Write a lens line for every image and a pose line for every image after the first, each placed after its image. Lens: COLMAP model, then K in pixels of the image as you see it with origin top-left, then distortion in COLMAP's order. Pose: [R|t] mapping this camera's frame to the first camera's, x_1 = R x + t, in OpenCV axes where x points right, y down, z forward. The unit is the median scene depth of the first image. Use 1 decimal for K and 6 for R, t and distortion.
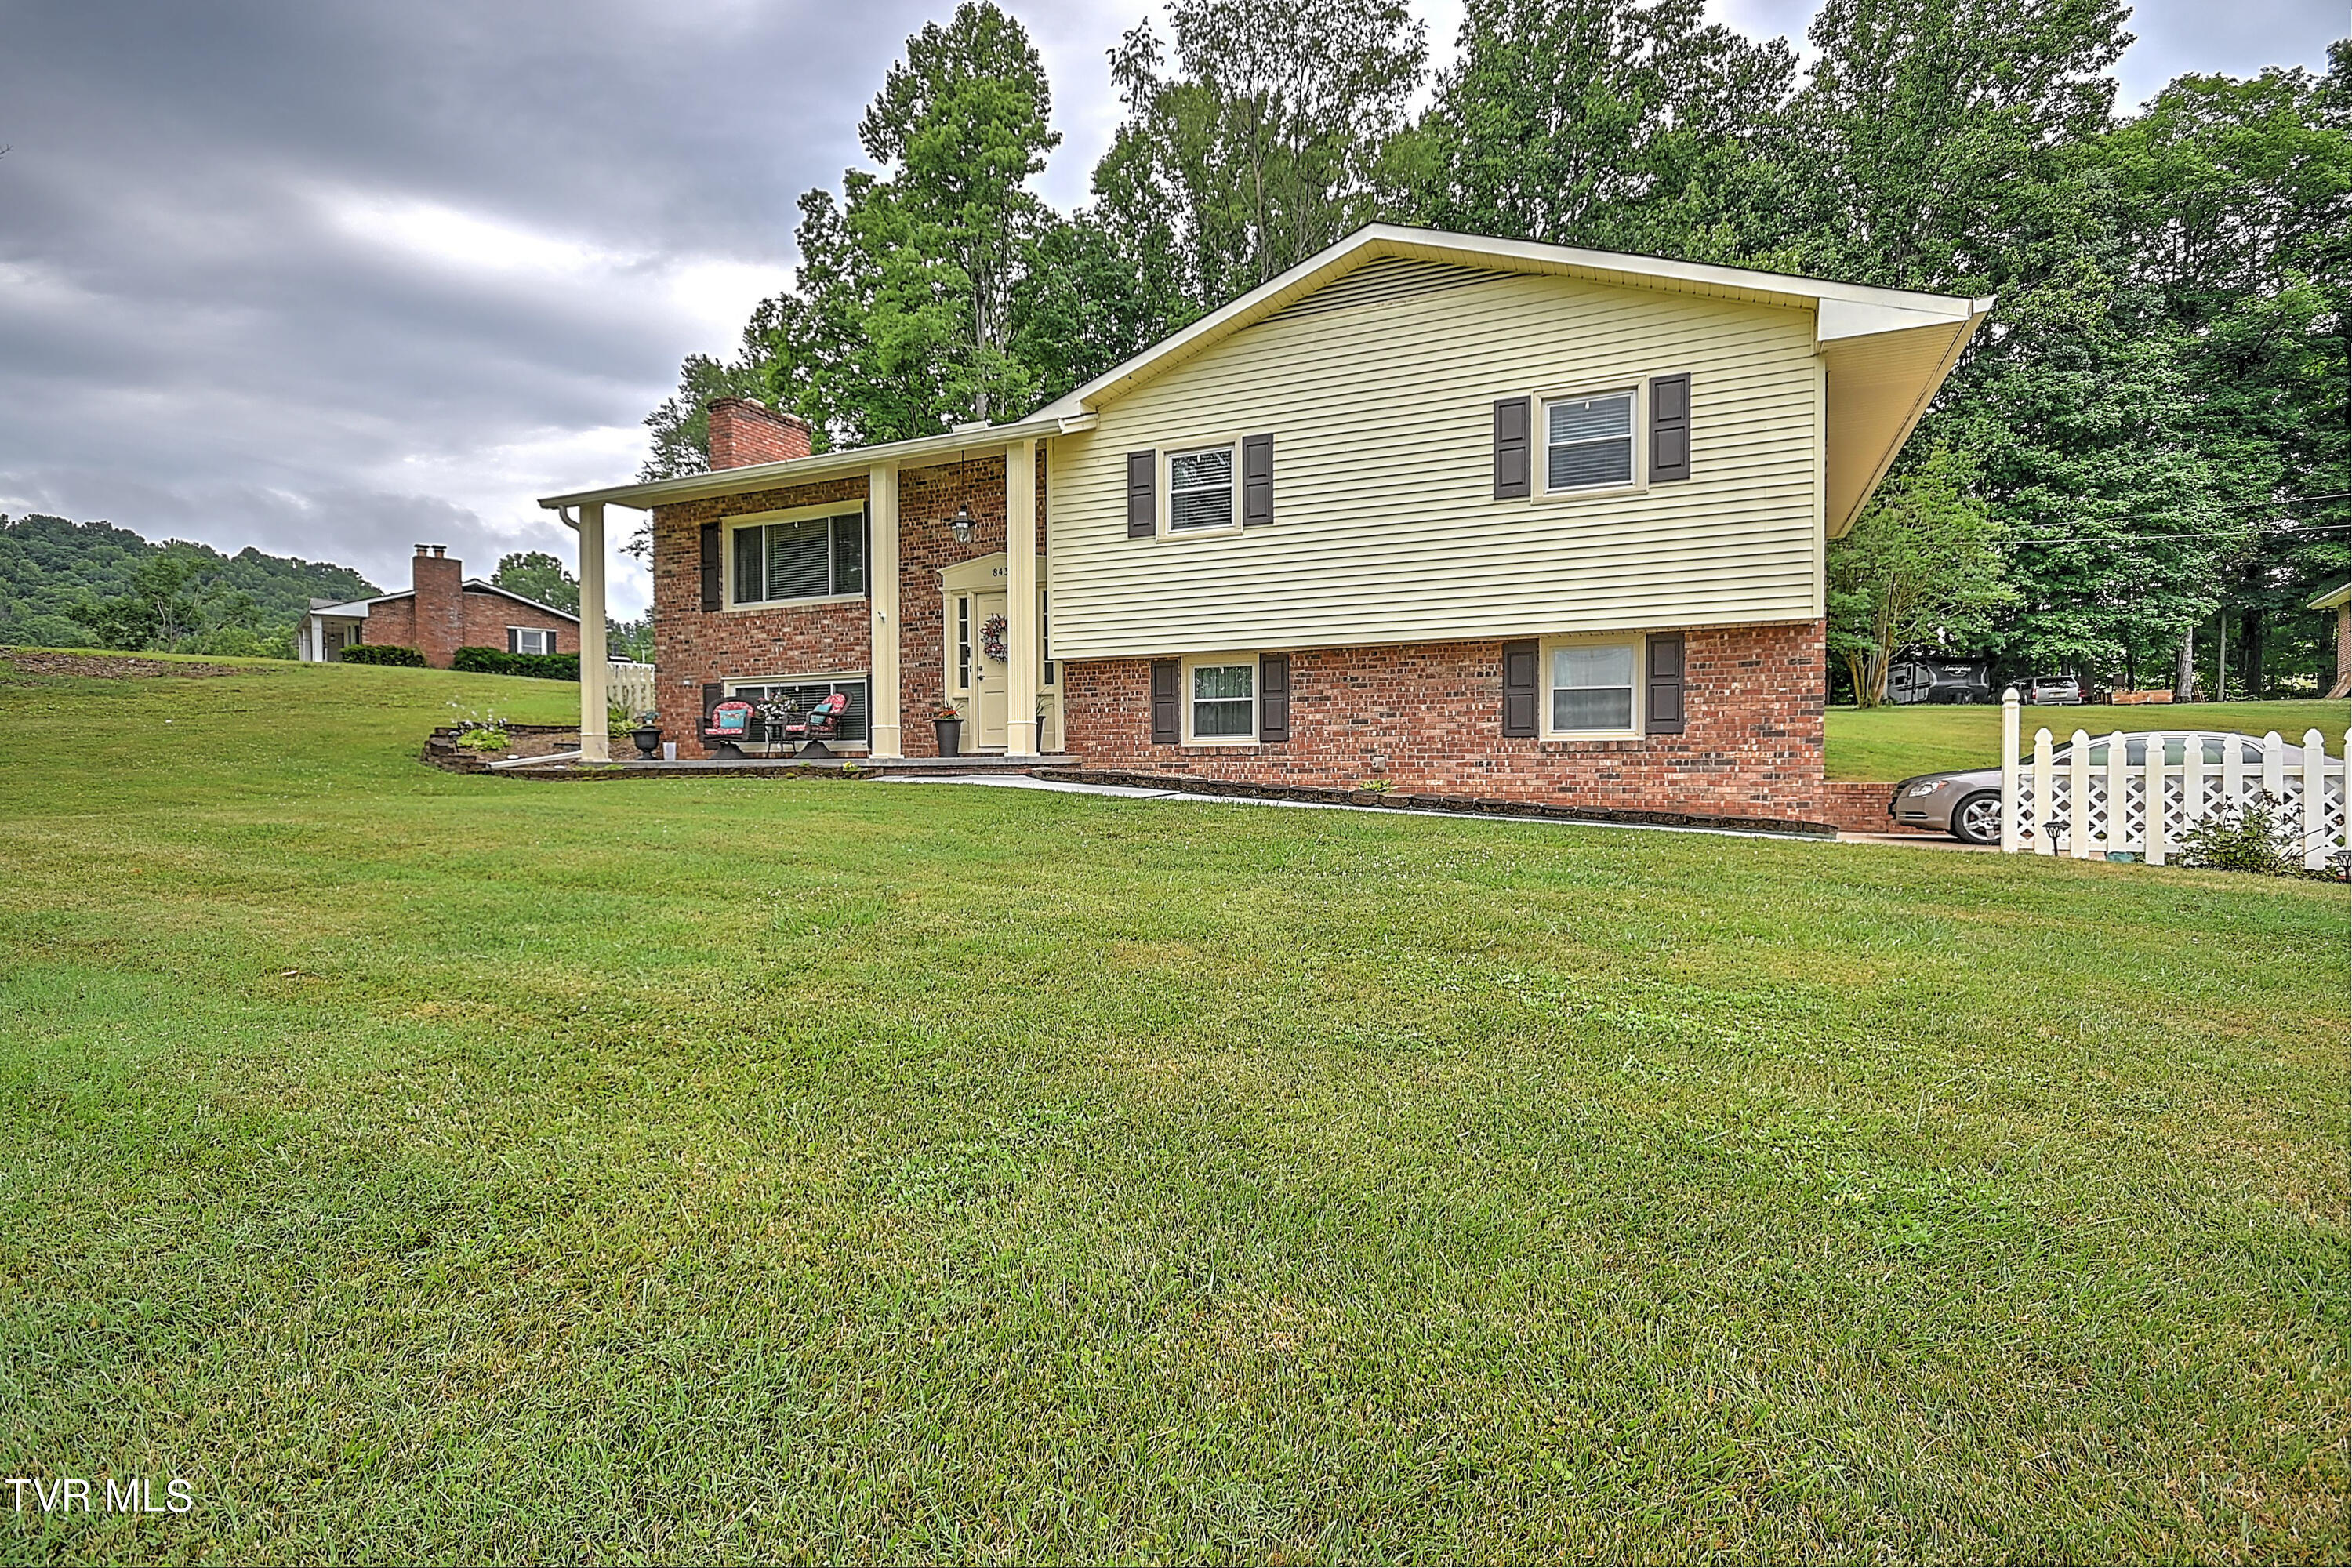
lens RADIAL K [[1109.0, 0, 1175.2], [0, 1109.0, 792.3], [0, 0, 1]] dist [0.001367, 0.000091]
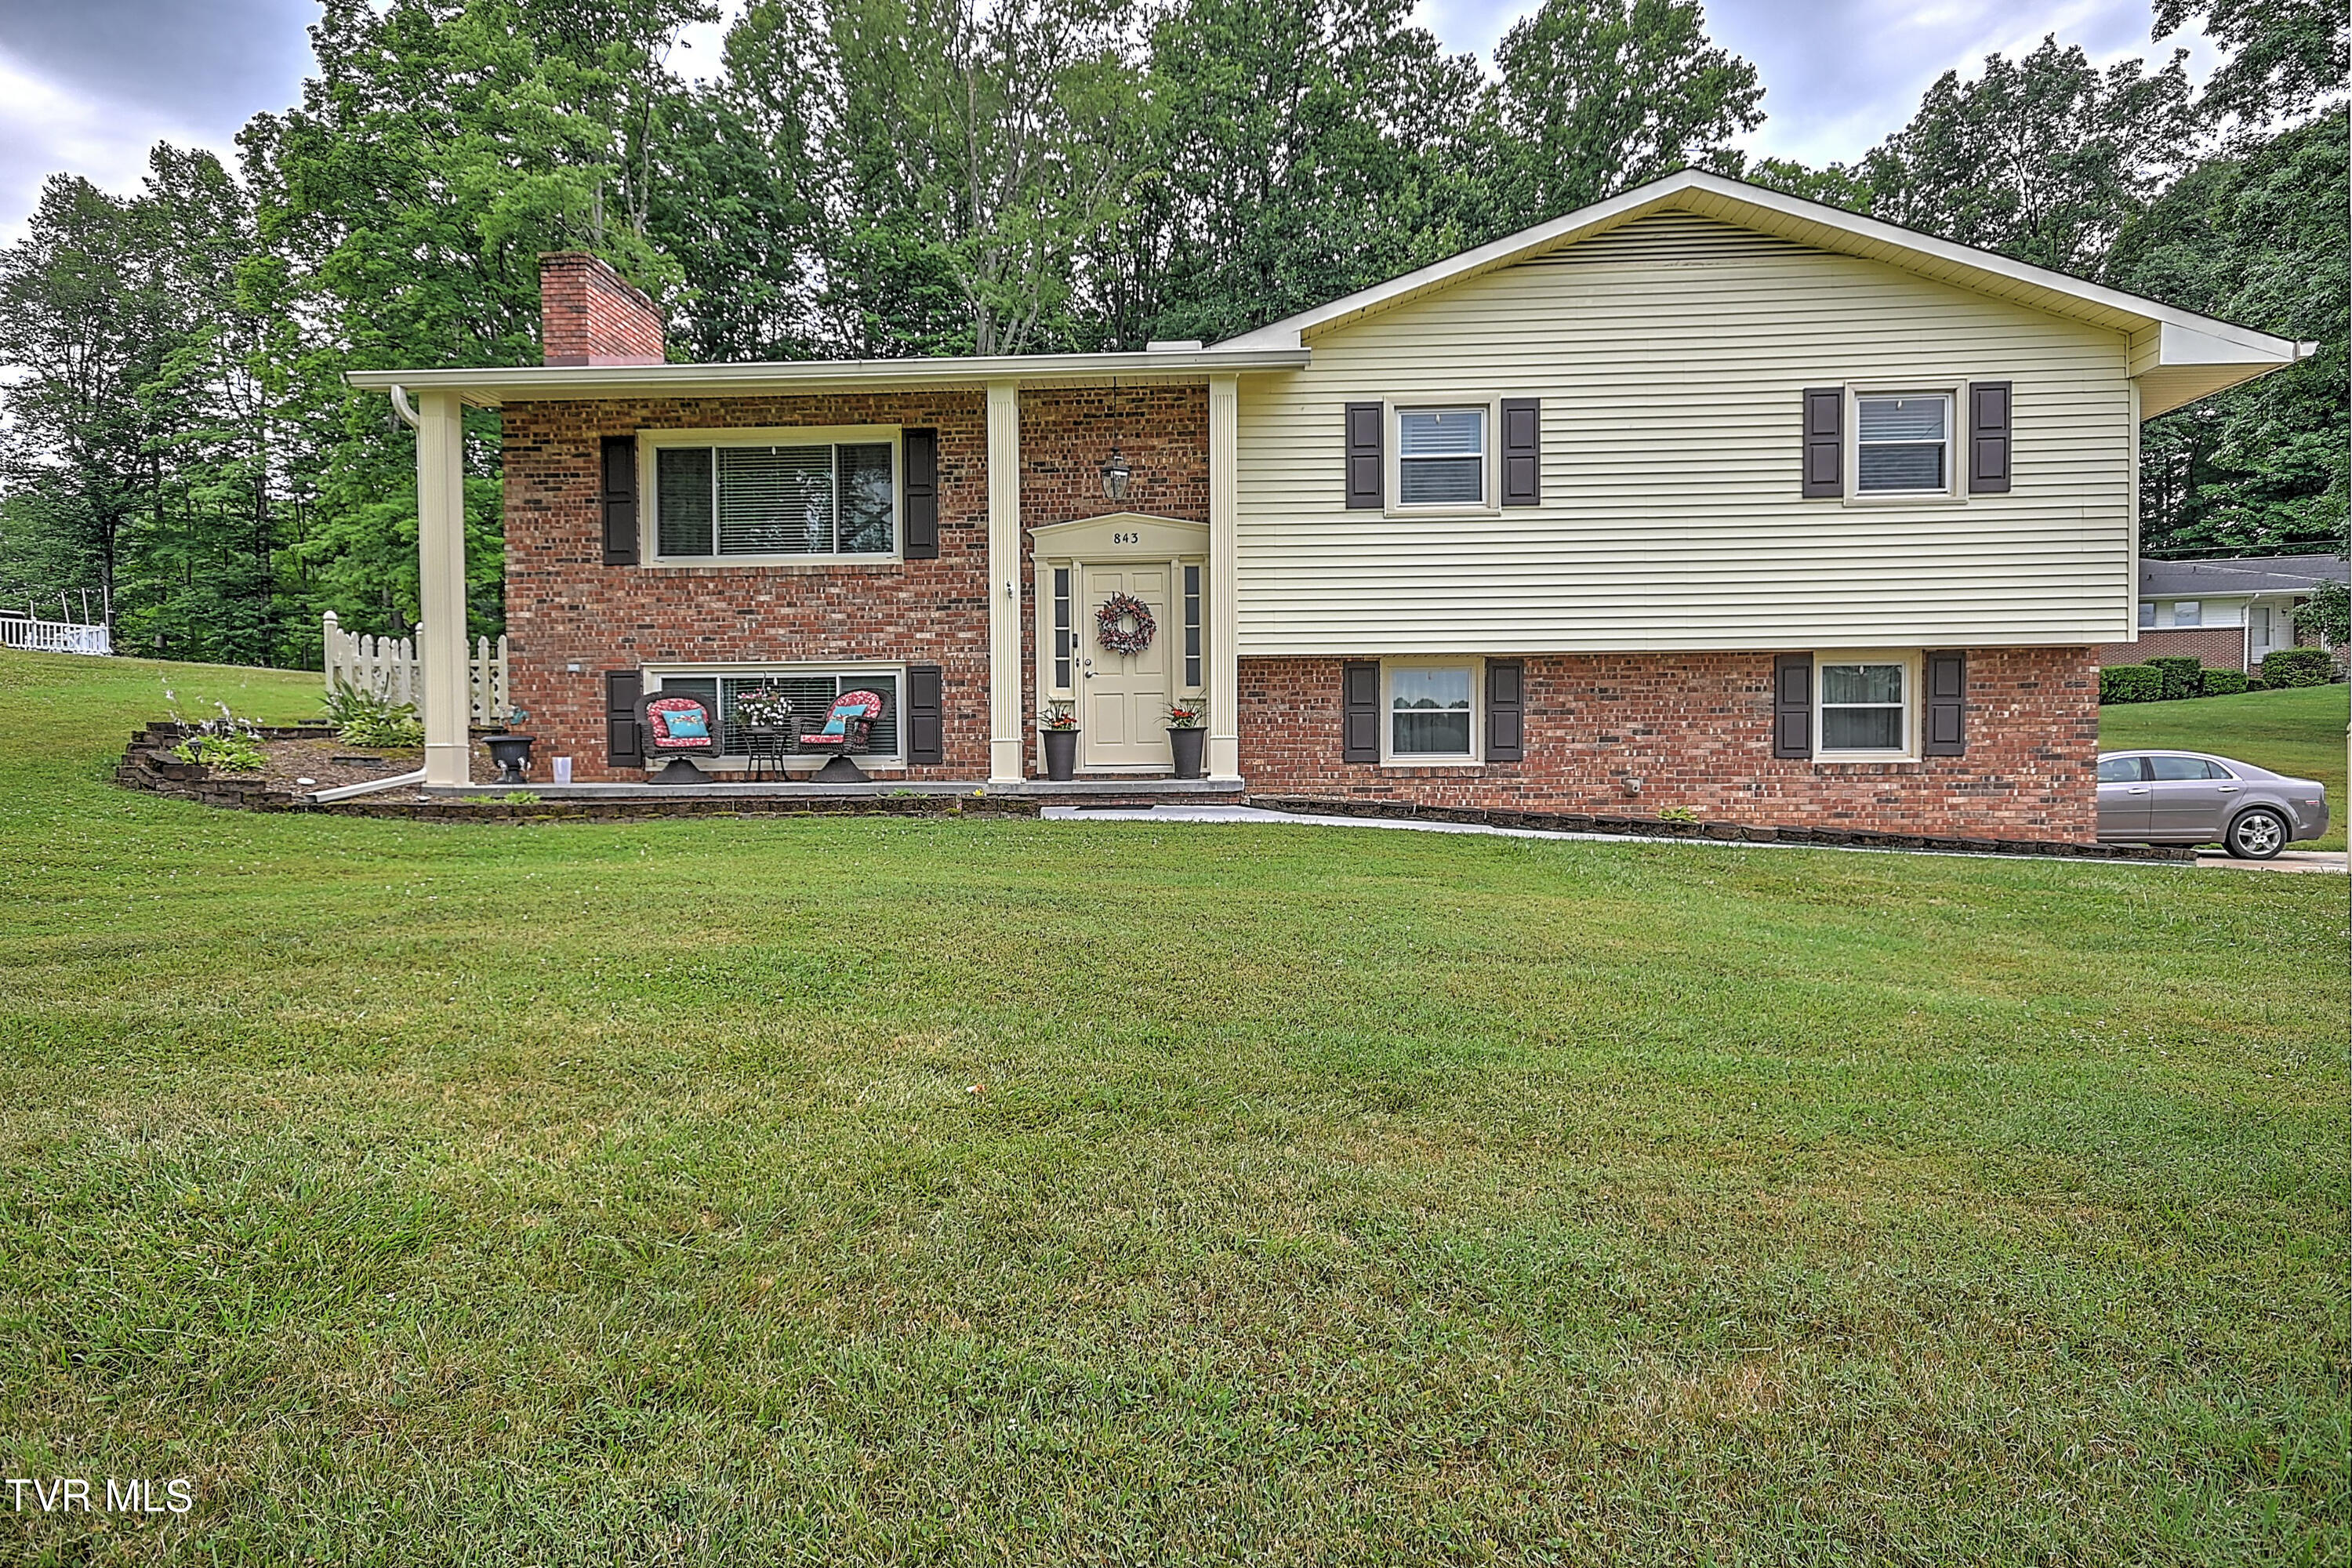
lens RADIAL K [[1222.7, 0, 1172.0], [0, 1222.7, 791.0], [0, 0, 1]] dist [0.014068, -0.000125]
pose [[0.930936, -0.010151, 0.365042, -0.453984], [0.010985, 0.999940, -0.000208, -0.023775], [-0.365018, 0.004204, 0.930991, 0.205425]]
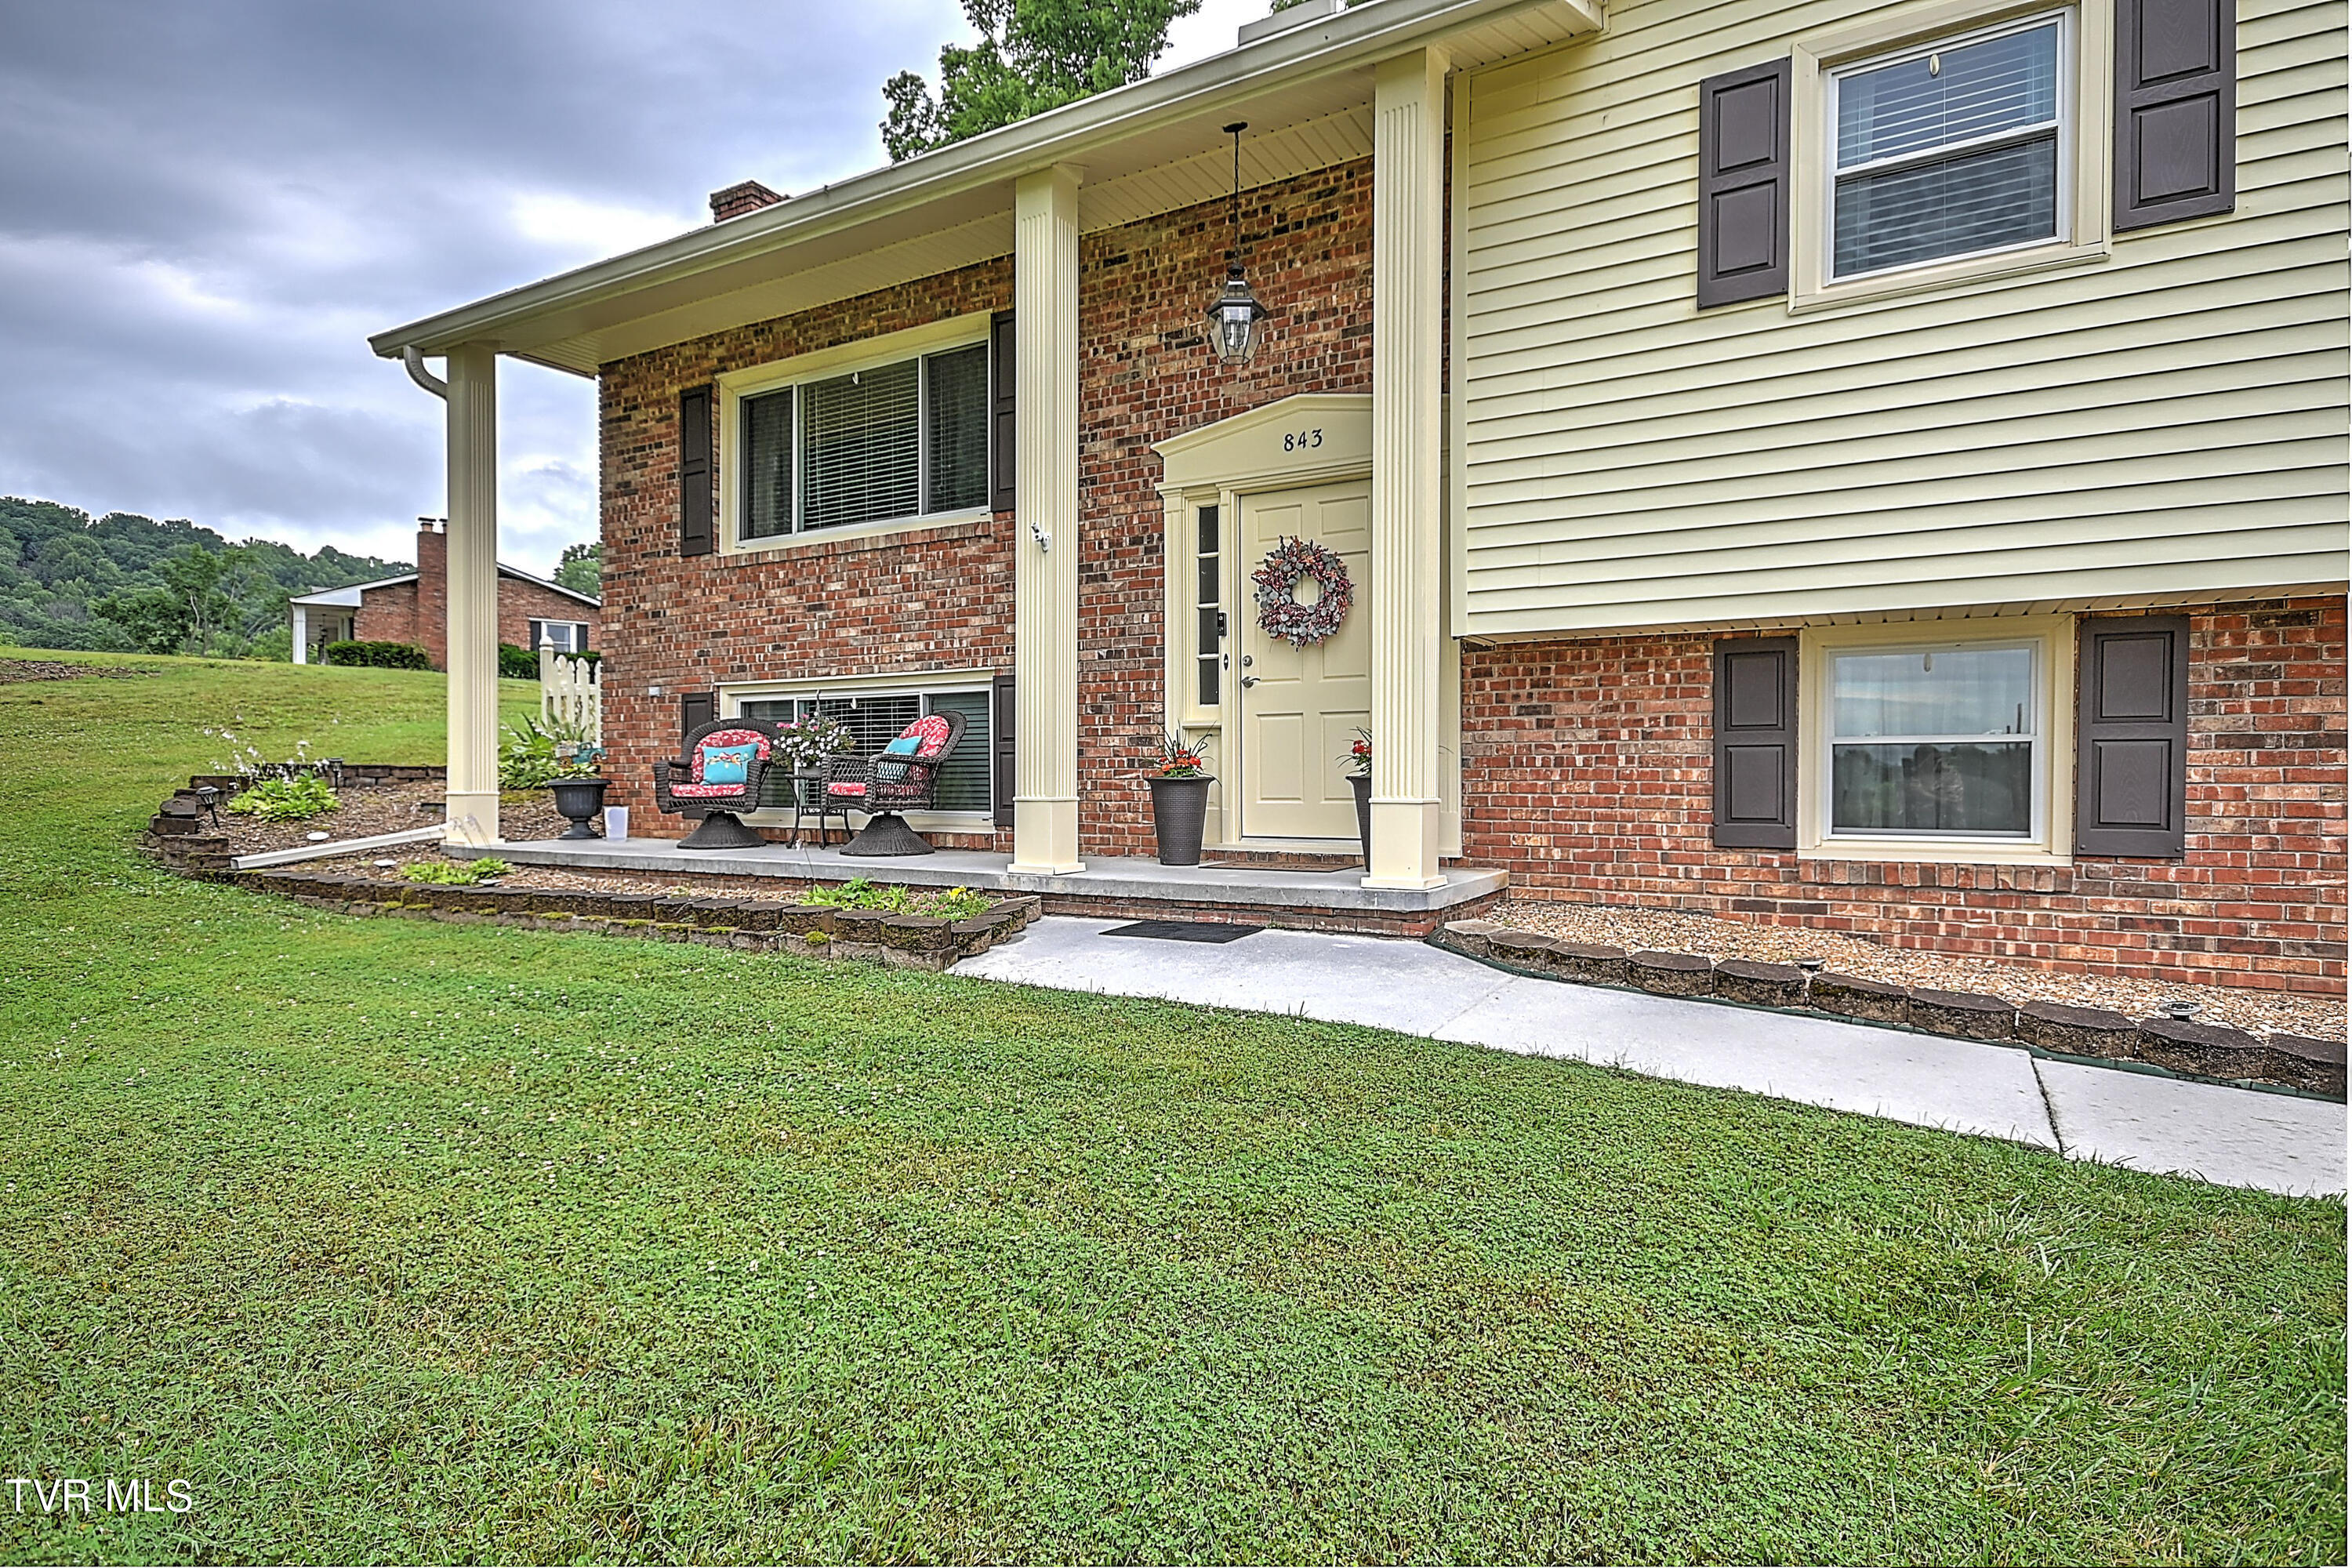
lens RADIAL K [[1224.2, 0, 1176.6], [0, 1224.2, 792.0], [0, 0, 1]] dist [0.003771, 0.011627]
pose [[0.995793, 0.006494, -0.091398, -0.167215], [-0.007536, 0.999910, -0.011070, -0.056182], [0.091318, 0.011712, 0.995753, 0.533818]]
